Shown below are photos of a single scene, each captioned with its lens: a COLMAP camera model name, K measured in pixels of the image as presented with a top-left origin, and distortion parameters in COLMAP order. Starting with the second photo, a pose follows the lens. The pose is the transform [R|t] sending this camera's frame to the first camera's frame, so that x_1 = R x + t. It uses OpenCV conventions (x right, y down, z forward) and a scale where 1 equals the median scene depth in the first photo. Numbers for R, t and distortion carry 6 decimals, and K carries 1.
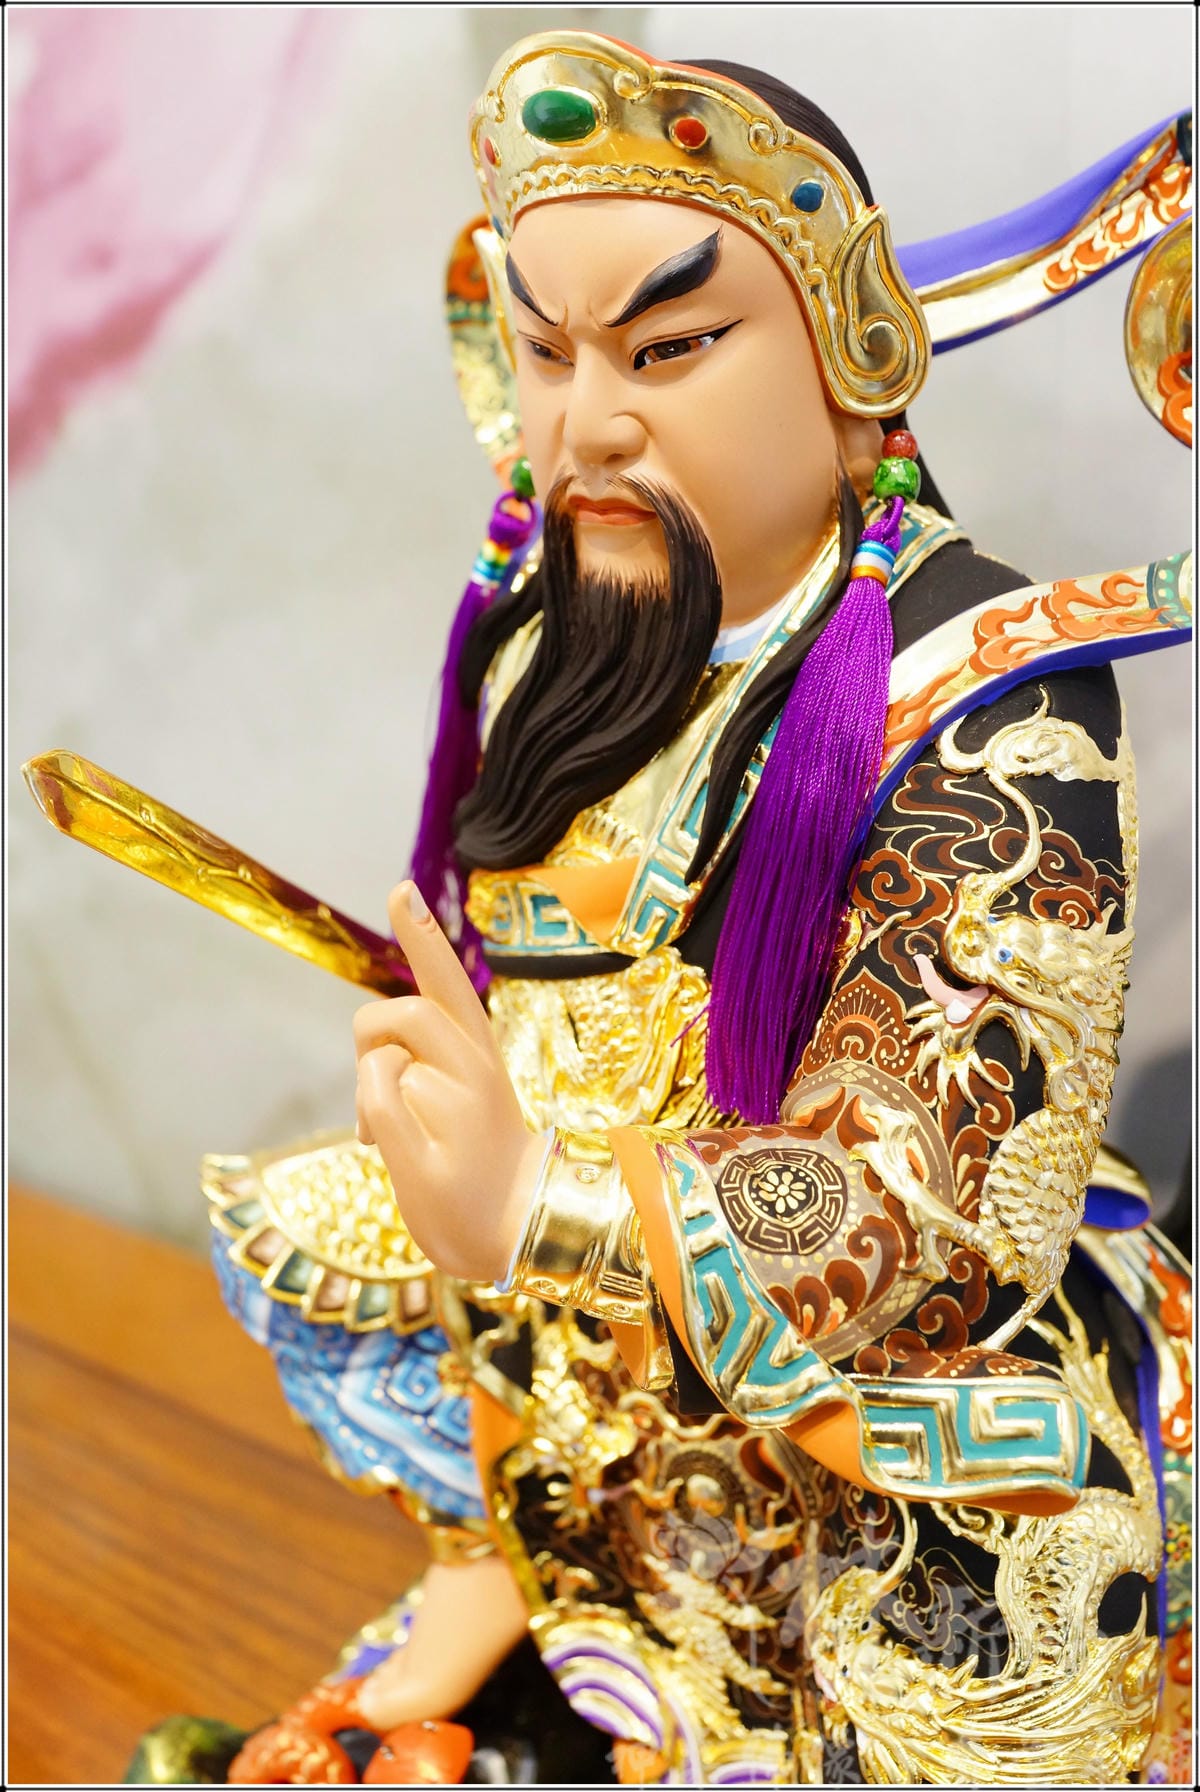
lens RADIAL K [[1777.0, 0, 596.6], [0, 1777.0, 885.6], [0, 0, 1]] dist [-0.065125, -0.138066]
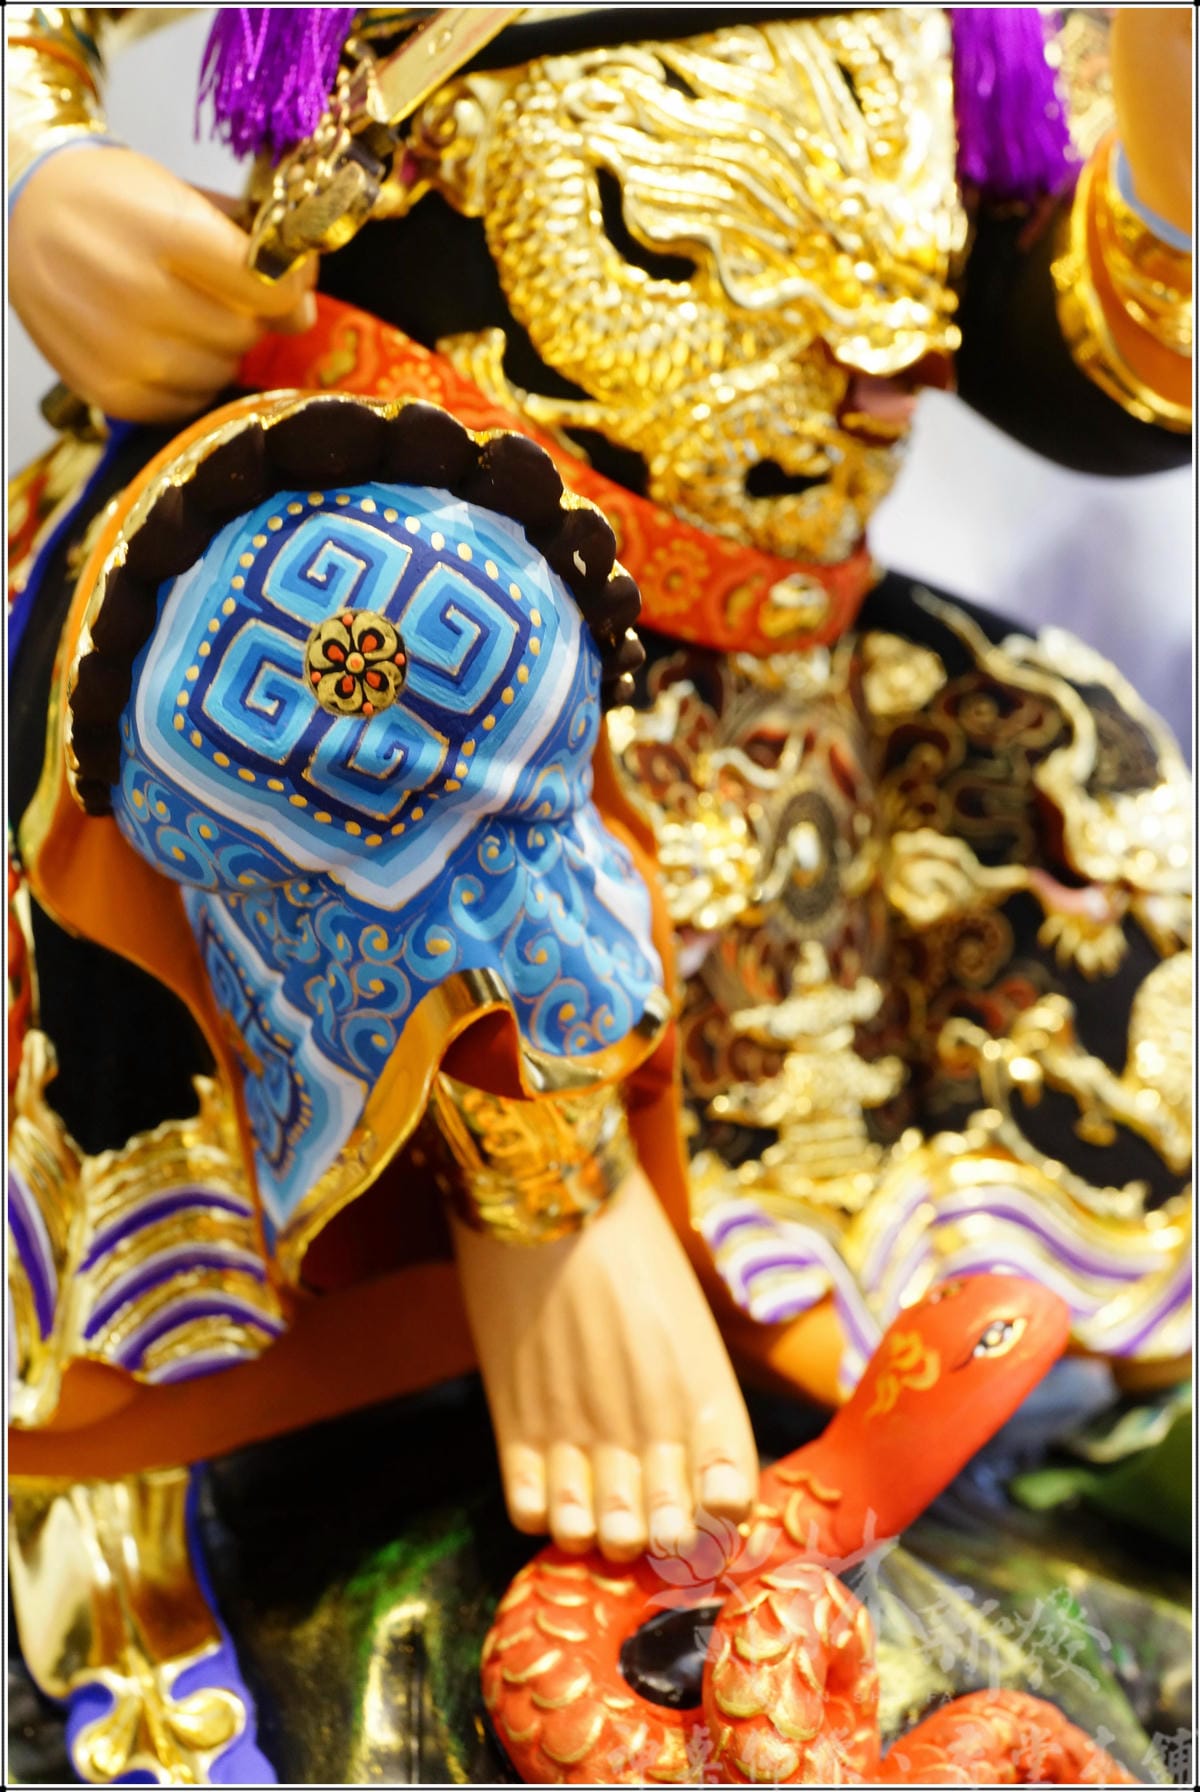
lens RADIAL K [[1859.7, 0, 599.7], [0, 1859.7, 891.1], [0, 0, 1]] dist [-0.104401, -0.028104]
pose [[0.058918, -0.114047, 0.991727, -0.862834], [0.285948, 0.953751, 0.092692, 0.325327], [-0.956432, 0.278121, 0.088805, 1.247775]]
